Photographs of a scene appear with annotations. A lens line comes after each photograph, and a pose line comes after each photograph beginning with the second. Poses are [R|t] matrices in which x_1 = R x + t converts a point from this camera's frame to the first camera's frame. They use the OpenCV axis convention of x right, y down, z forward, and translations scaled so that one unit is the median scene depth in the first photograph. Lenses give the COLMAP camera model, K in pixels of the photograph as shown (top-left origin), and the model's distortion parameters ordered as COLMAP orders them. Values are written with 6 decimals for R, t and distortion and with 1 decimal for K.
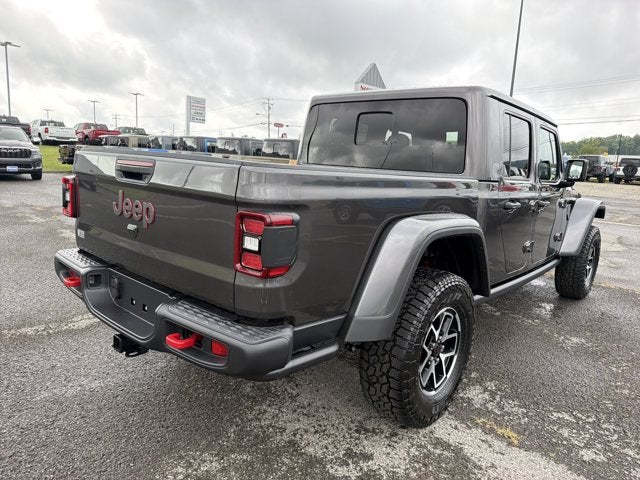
lens RADIAL K [[451.0, 0, 322.3], [0, 451.0, 240.9], [0, 0, 1]] dist [0.035743, -0.046897]
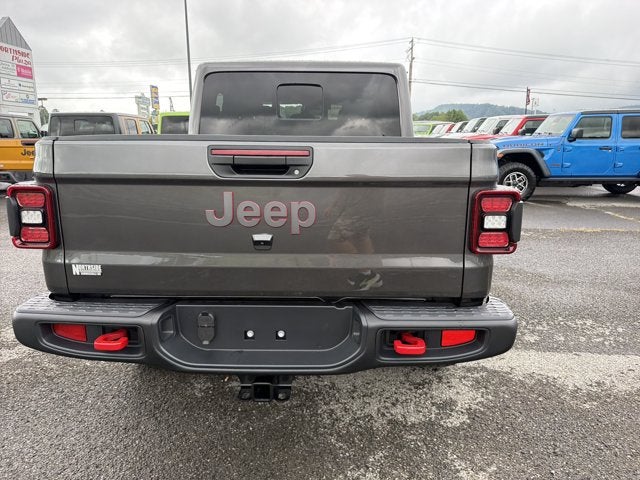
lens RADIAL K [[451.0, 0, 322.3], [0, 451.0, 240.9], [0, 0, 1]] dist [0.035743, -0.046897]
pose [[0.763955, -0.192338, 0.615938, -0.733931], [0.153898, 0.981307, 0.115549, -0.087338], [-0.626649, 0.006518, 0.779275, 0.320094]]
